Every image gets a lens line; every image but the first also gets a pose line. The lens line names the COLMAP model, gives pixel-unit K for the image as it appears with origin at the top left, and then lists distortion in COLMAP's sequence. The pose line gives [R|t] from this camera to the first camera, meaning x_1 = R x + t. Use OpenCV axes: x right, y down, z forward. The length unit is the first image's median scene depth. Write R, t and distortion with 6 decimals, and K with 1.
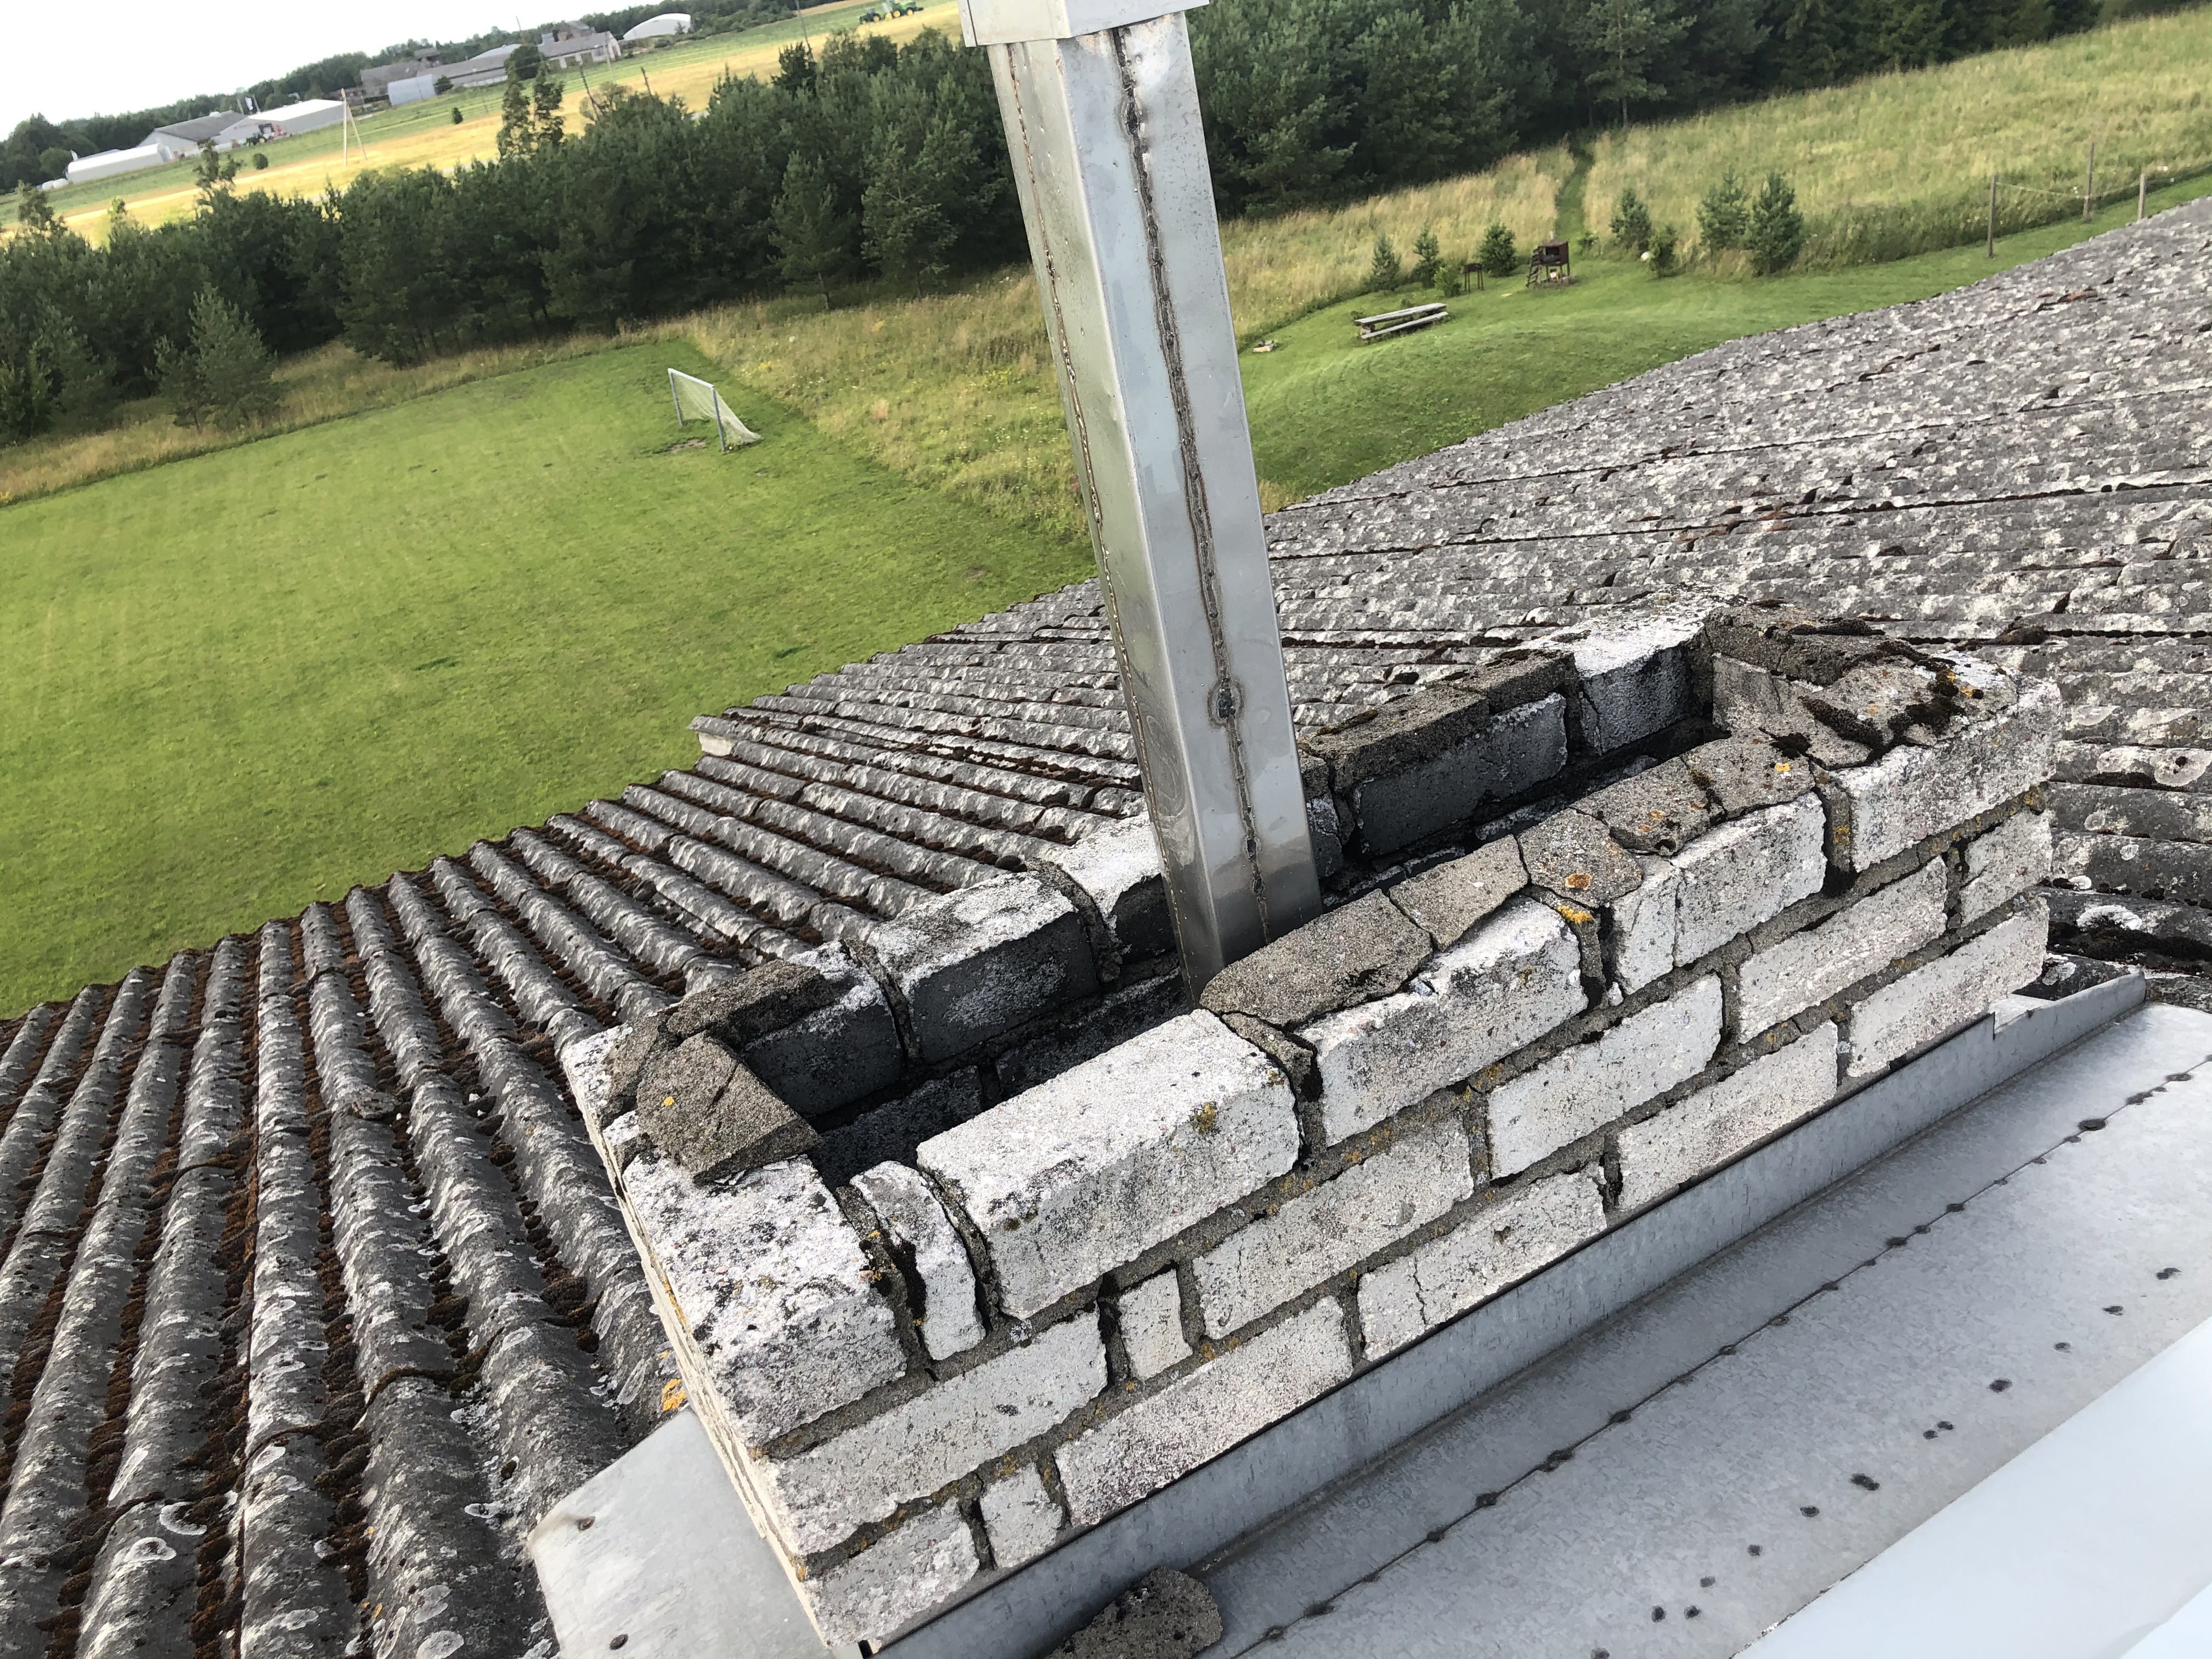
lens RADIAL K [[1832.2, 0, 1112.8], [0, 1832.2, 804.9], [0, 0, 1]] dist [0.035793, -0.058848]
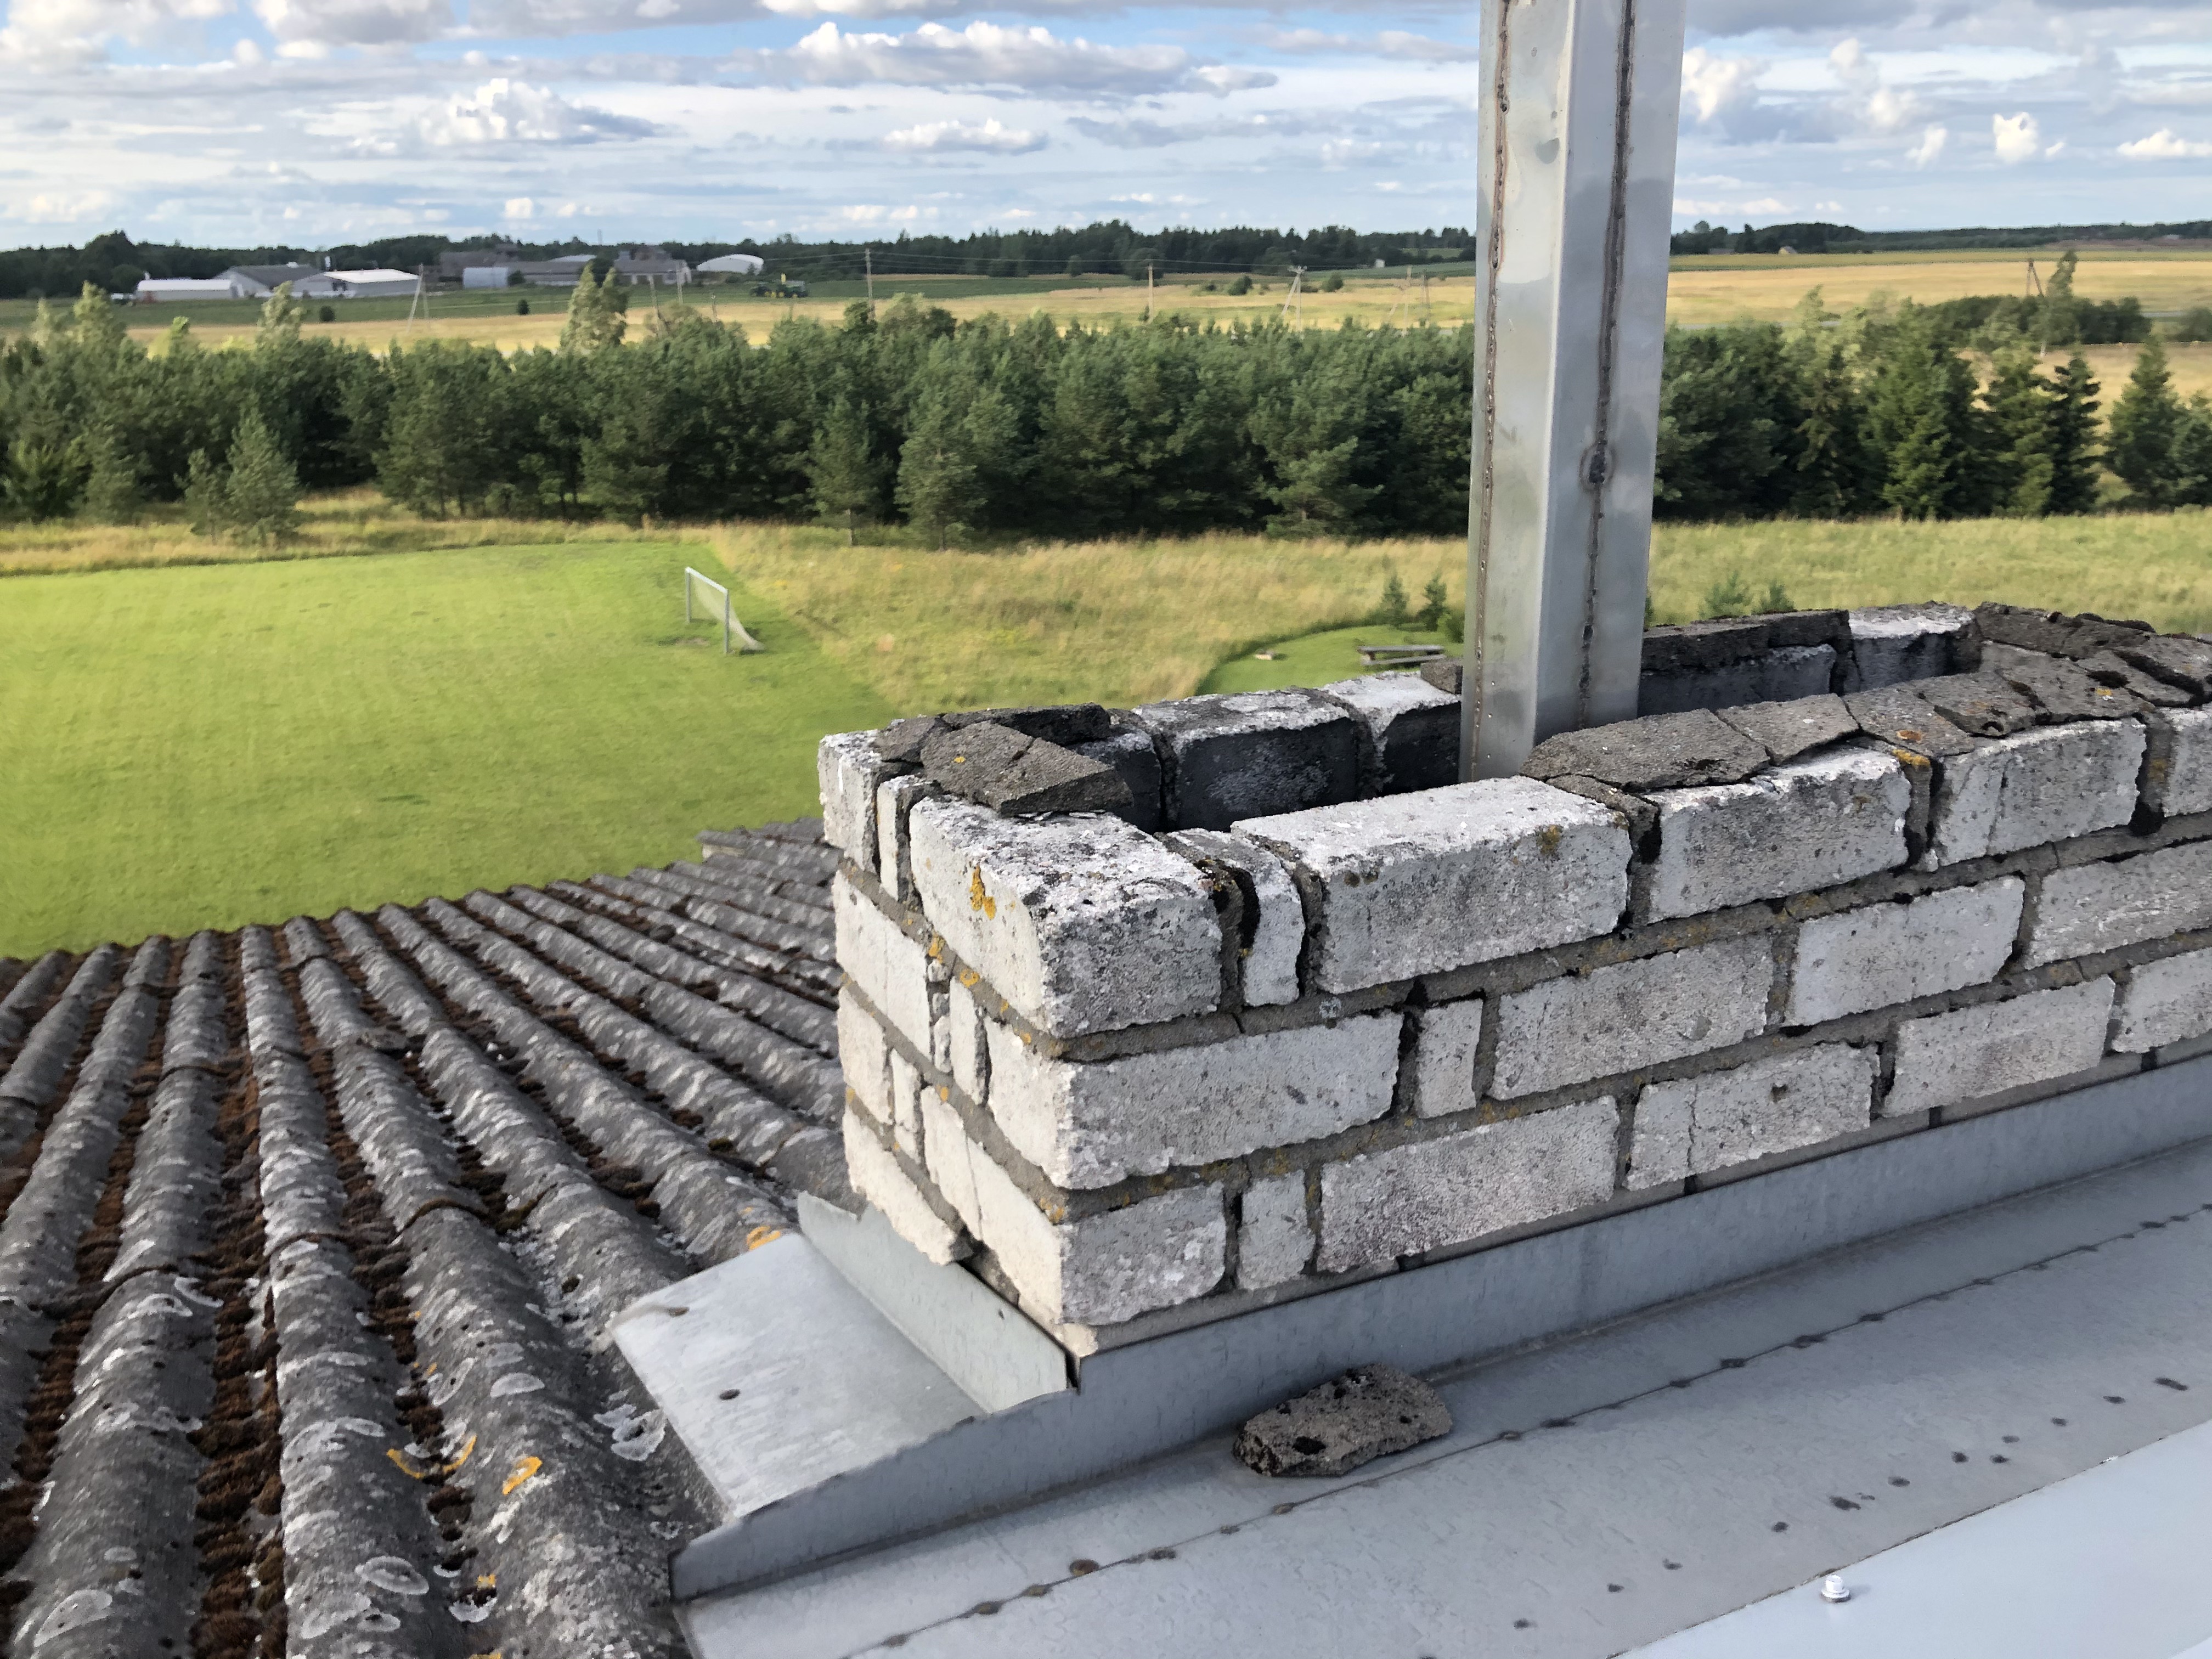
lens RADIAL K [[1832.2, 0, 1024.4], [0, 1832.2, 915.7], [0, 0, 1]] dist [0.035793, -0.058848]
pose [[0.982924, 0.183958, 0.004404, -0.145470], [-0.181863, 0.974819, -0.129047, 0.263109], [-0.028032, 0.126043, 0.991629, 0.054353]]
